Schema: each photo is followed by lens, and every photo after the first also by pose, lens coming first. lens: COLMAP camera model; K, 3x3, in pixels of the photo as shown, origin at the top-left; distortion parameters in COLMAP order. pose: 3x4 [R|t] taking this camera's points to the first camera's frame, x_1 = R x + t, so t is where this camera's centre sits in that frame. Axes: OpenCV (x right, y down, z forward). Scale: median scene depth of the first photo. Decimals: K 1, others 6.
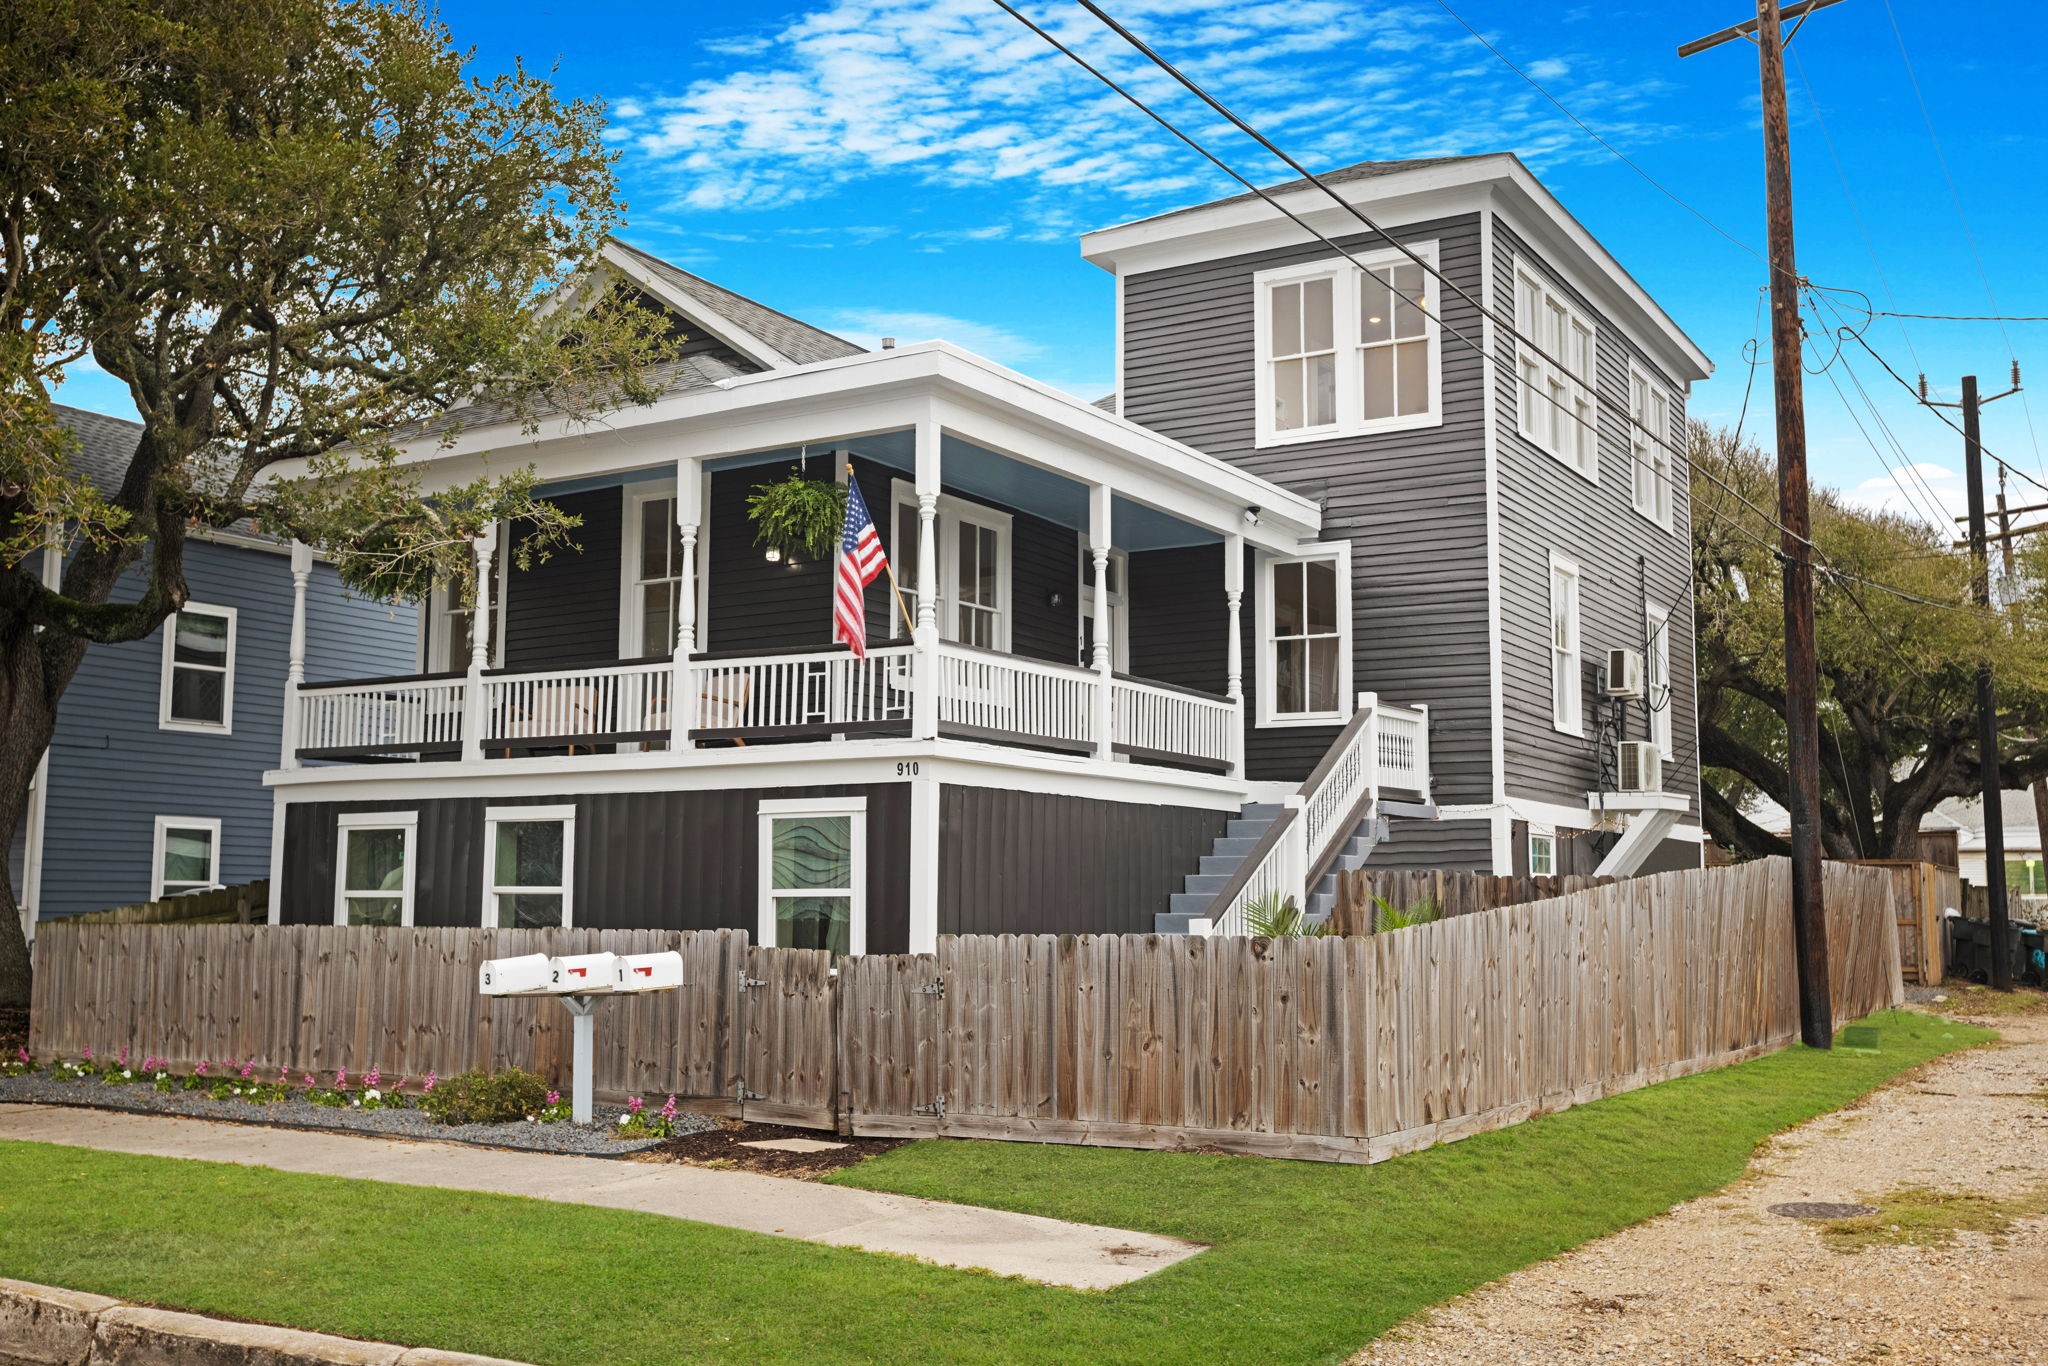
lens RADIAL K [[1995.1, 0, 1024.0], [0, 1995.1, 683.0], [0, 0, 1]] dist [0.000219, -0.007929]
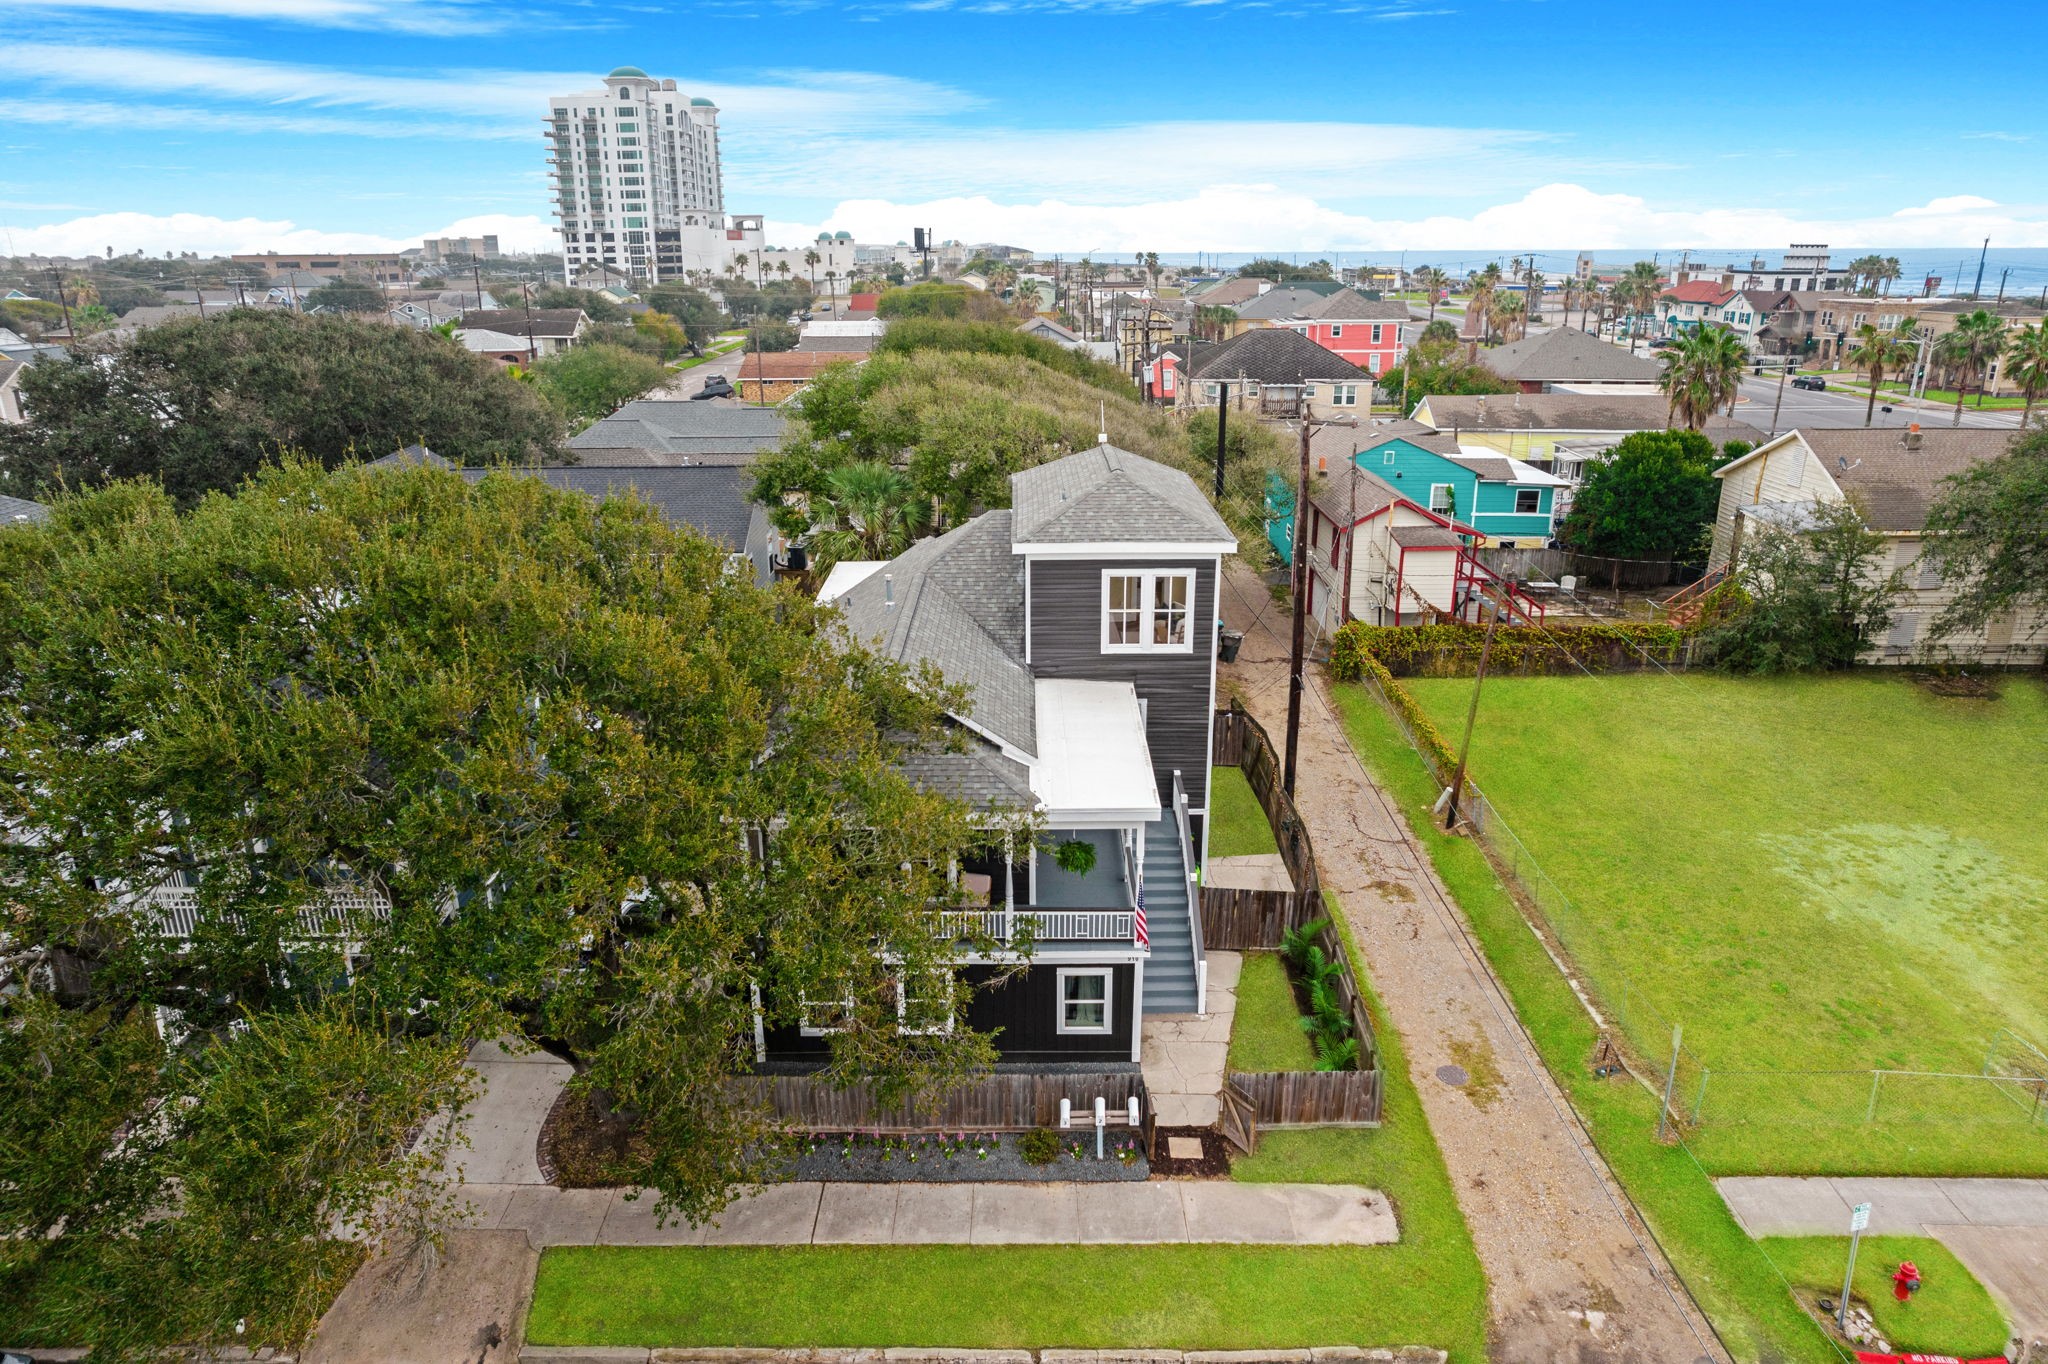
lens RADIAL K [[1328.5, 0, 1023.5], [0, 1328.5, 672.9], [0, 0, 1]] dist [-0.072087, 0.060448]
pose [[0.854043, -0.166937, 0.492689, -1.027594], [-0.050623, 0.915944, 0.398100, -1.034818], [-0.517733, -0.364937, 0.773805, -0.089713]]
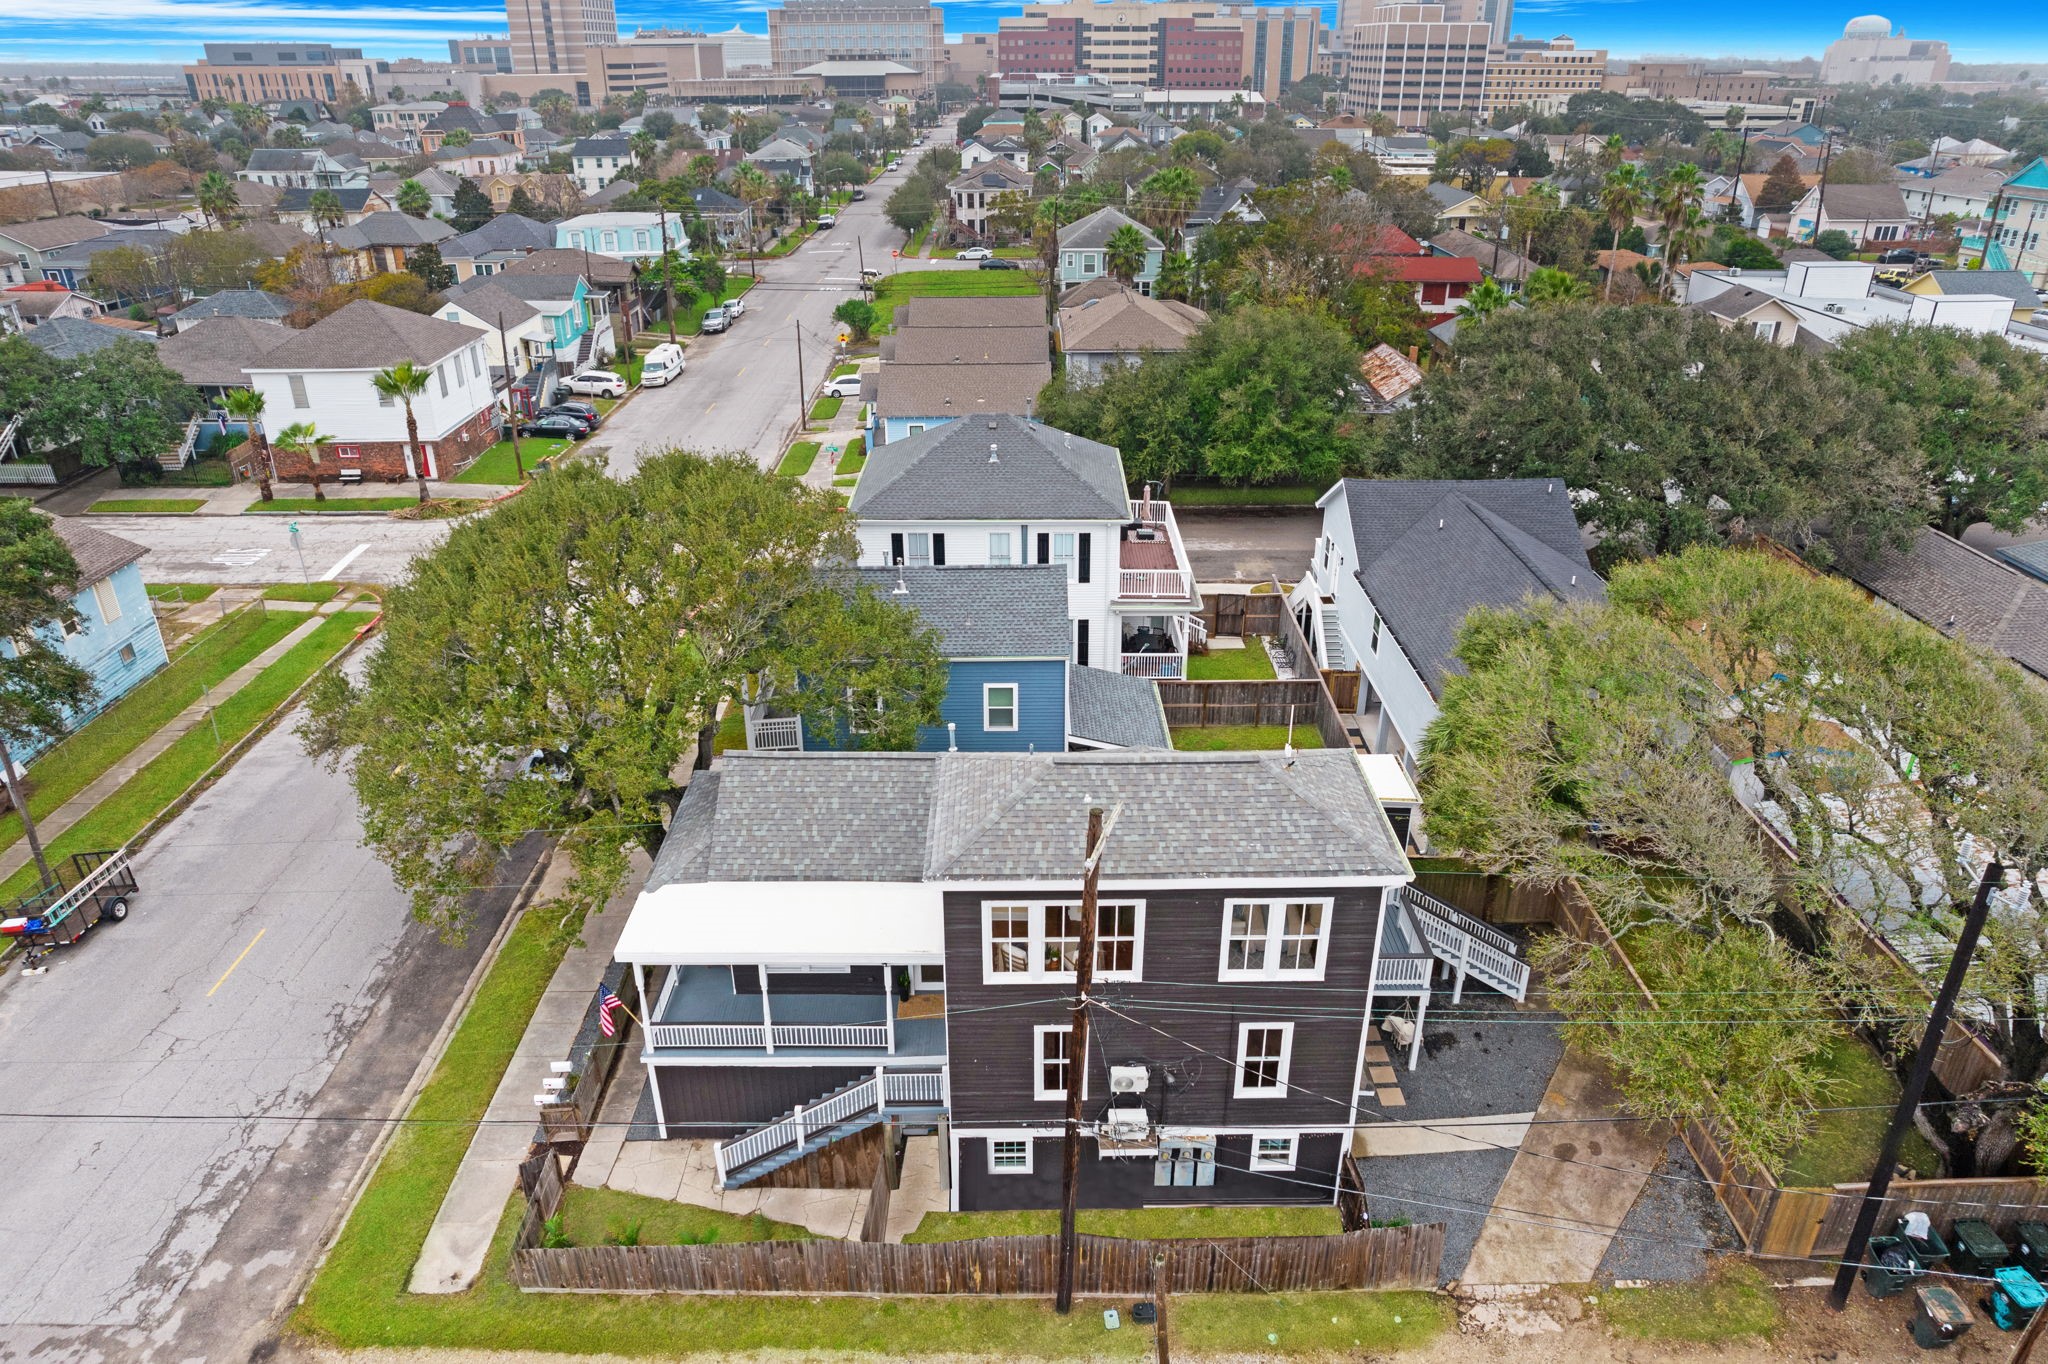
lens RADIAL K [[1333.0, 0, 1024.0], [0, 1333.0, 682.0], [0, 0, 1]] dist [-0.071193, 0.060487]
pose [[0.524677, 0.362573, -0.770231, 1.723976], [0.098187, 0.872957, 0.477814, -1.479296], [0.845620, -0.326324, 0.422420, 0.904792]]
